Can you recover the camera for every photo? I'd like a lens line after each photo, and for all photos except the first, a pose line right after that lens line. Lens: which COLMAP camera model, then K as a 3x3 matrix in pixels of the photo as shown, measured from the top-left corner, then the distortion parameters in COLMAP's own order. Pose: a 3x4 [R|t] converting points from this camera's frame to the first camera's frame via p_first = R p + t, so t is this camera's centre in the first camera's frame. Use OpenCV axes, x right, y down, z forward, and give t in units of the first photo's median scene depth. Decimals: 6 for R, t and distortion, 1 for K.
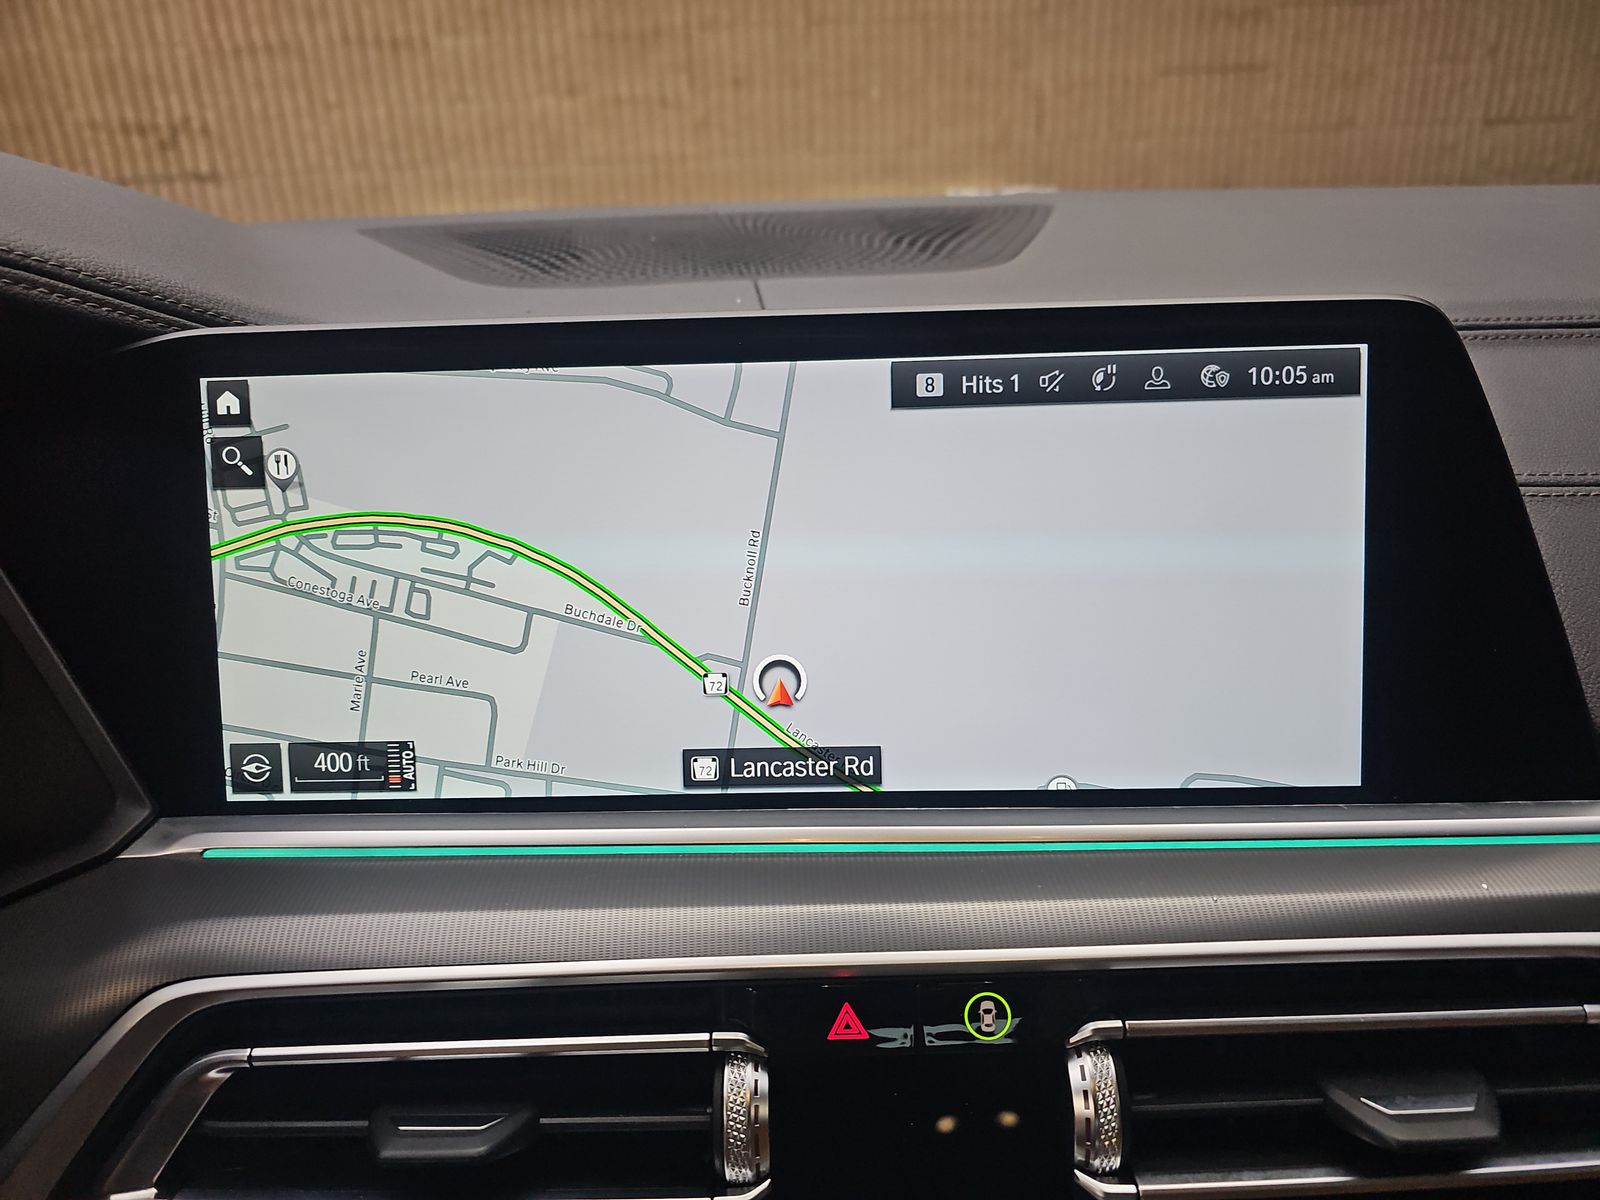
lens RADIAL K [[1094.0, 0, 800.0], [0, 1094.0, 600.0], [0, 0, 1]] dist [0.039244, -0.116337]
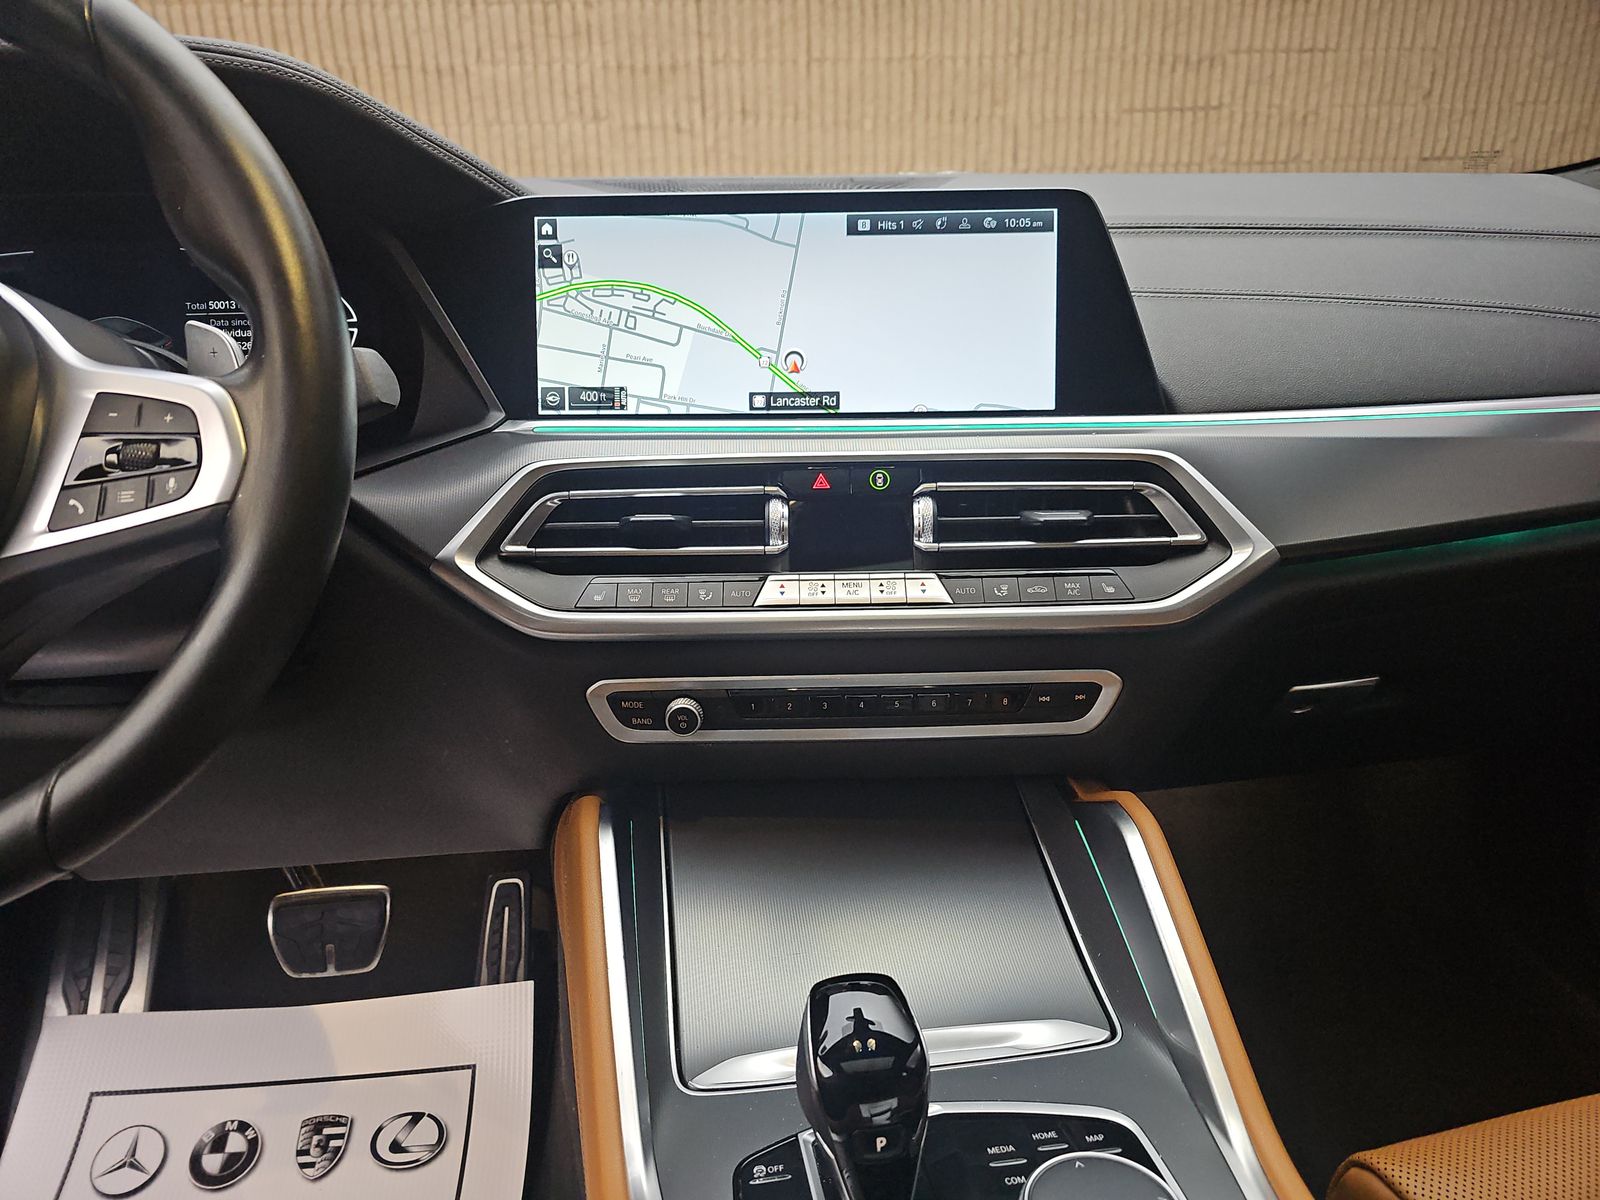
lens RADIAL K [[1062.5, 0, 792.9], [0, 1062.5, 603.8], [0, 0, 1]] dist [0.044112, -0.138667]
pose [[0.999834, 0.018141, 0.001881, -0.016022], [-0.018116, 0.999761, -0.012259, 0.584931], [-0.002103, 0.012223, 0.999923, -1.126330]]
